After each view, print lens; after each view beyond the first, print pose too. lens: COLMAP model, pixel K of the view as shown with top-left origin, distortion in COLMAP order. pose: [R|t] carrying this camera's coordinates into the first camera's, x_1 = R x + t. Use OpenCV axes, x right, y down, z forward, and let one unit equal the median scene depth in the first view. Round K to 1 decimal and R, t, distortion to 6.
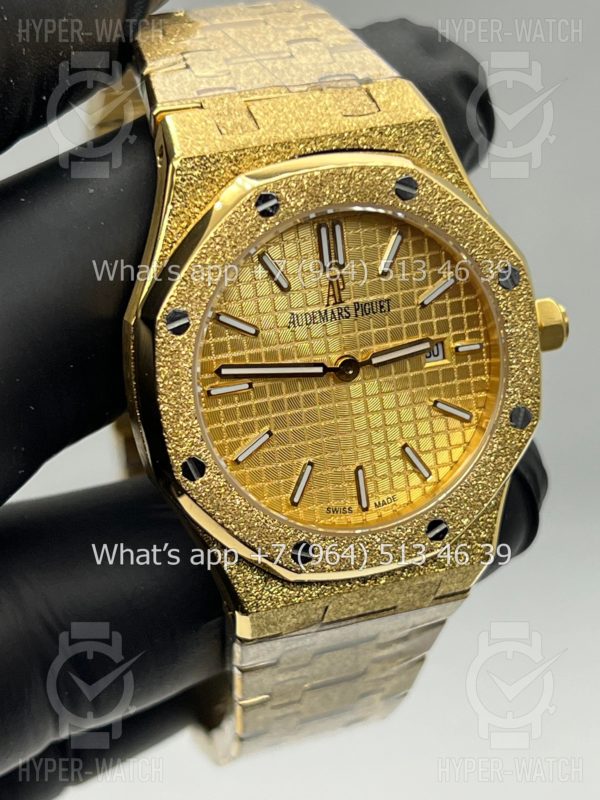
lens RADIAL K [[1892.8, 0, 300.0], [0, 1892.8, 400.0], [0, 0, 1]] dist [0.293073, -0.083718]
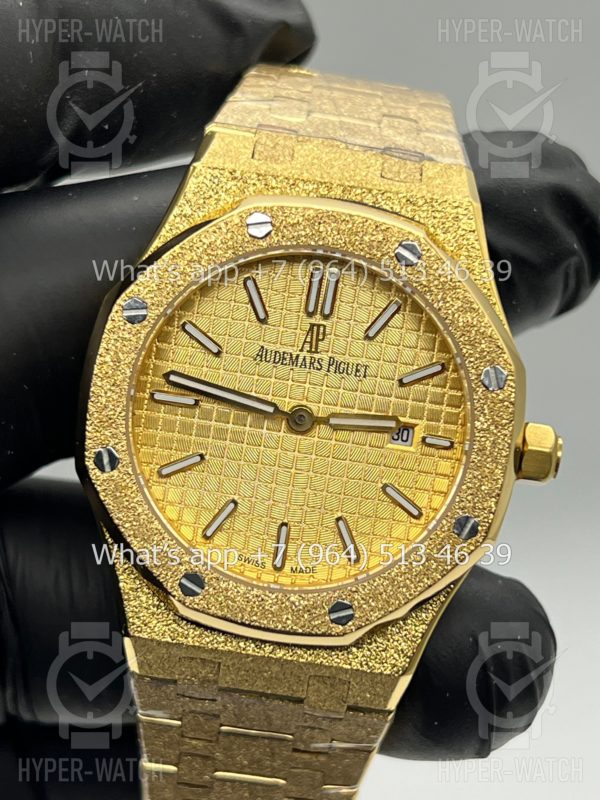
lens RADIAL K [[1892.8, 0, 300.0], [0, 1892.8, 400.0], [0, 0, 1]] dist [0.293073, -0.083718]
pose [[0.912570, 0.267596, -0.309206, 0.318230], [-0.319601, 0.938440, -0.131095, 0.100224], [0.255091, 0.218456, 0.941916, 0.092873]]
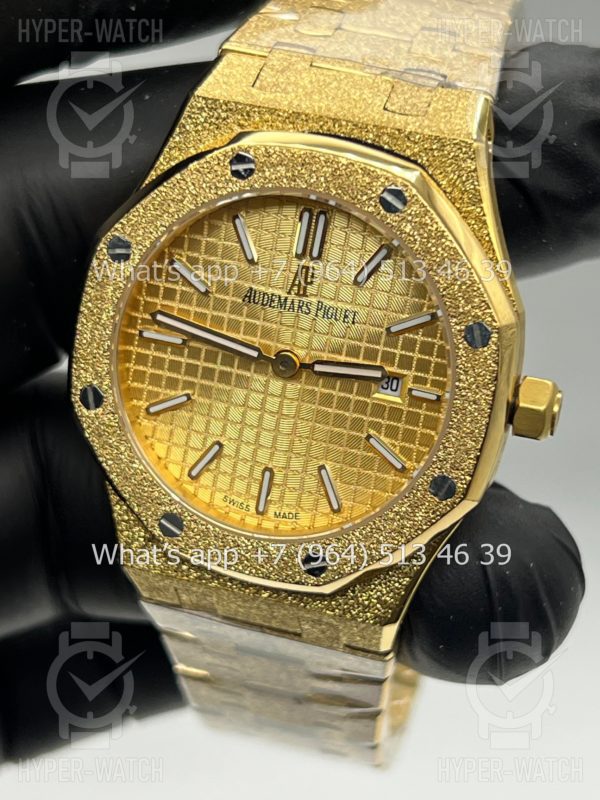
lens RADIAL K [[1892.8, 0, 300.0], [0, 1892.8, 400.0], [0, 0, 1]] dist [0.293073, -0.083718]
pose [[0.801663, 0.359826, -0.477349, 0.482739], [-0.360132, 0.928075, 0.094775, -0.091256], [0.477118, 0.095931, 0.873588, 0.186723]]
